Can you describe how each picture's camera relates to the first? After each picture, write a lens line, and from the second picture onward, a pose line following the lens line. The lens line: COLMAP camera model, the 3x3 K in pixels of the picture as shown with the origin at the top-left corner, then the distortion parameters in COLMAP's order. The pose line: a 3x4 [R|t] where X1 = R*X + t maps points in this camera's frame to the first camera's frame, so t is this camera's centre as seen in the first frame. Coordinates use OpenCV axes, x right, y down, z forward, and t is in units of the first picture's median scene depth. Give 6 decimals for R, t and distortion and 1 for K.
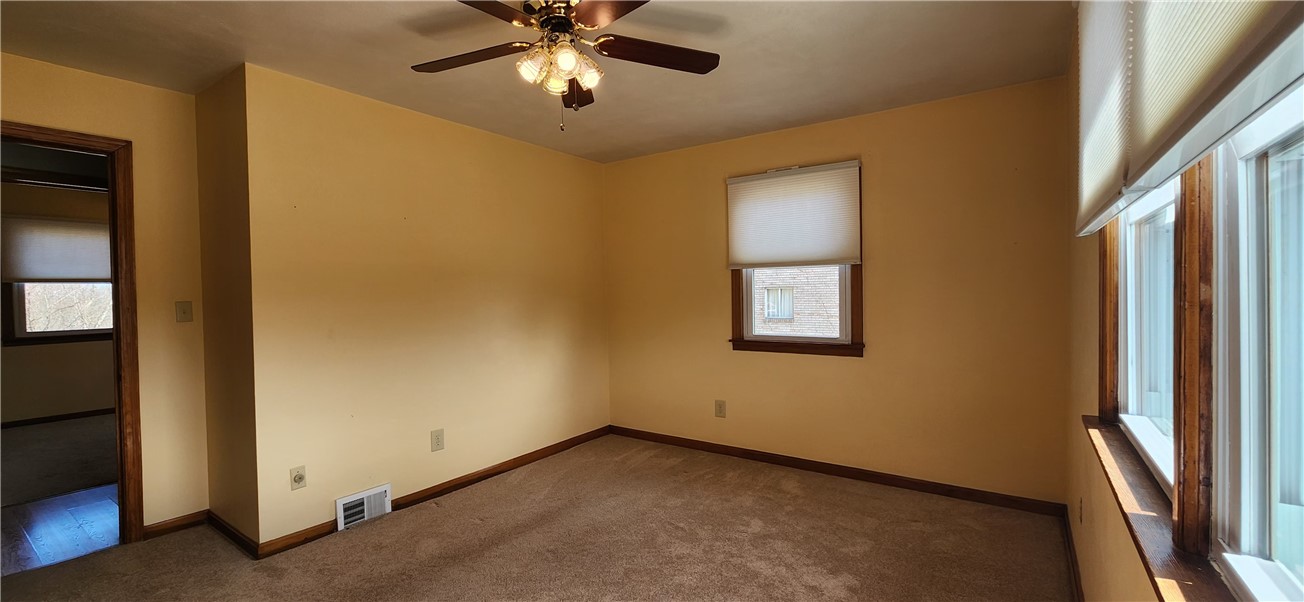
lens RADIAL K [[531.6, 0, 632.8], [0, 531.6, 301.1], [0, 0, 1]] dist [0.000068, -0.001551]
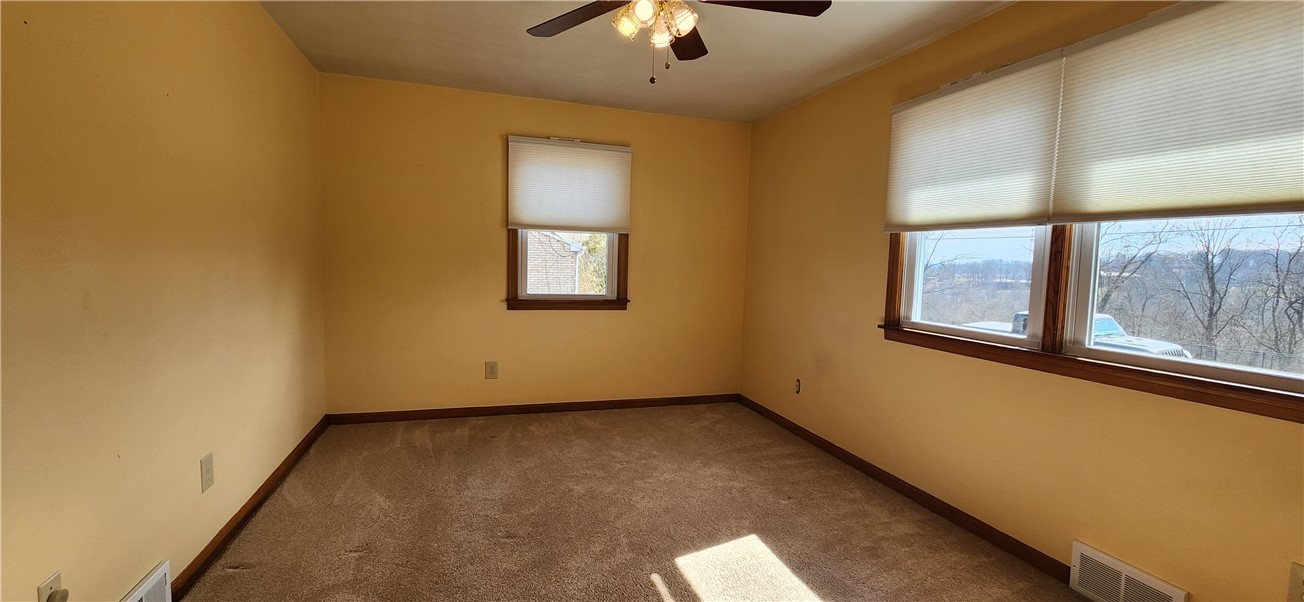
lens RADIAL K [[531.6, 0, 655.9], [0, 531.6, 299.5], [0, 0, 1]] dist [0.000068, -0.001551]
pose [[0.592239, -0.027135, 0.805305, -0.473689], [-0.024789, 0.998346, 0.051870, 0.014729], [-0.805381, -0.050683, 0.590587, 0.196987]]
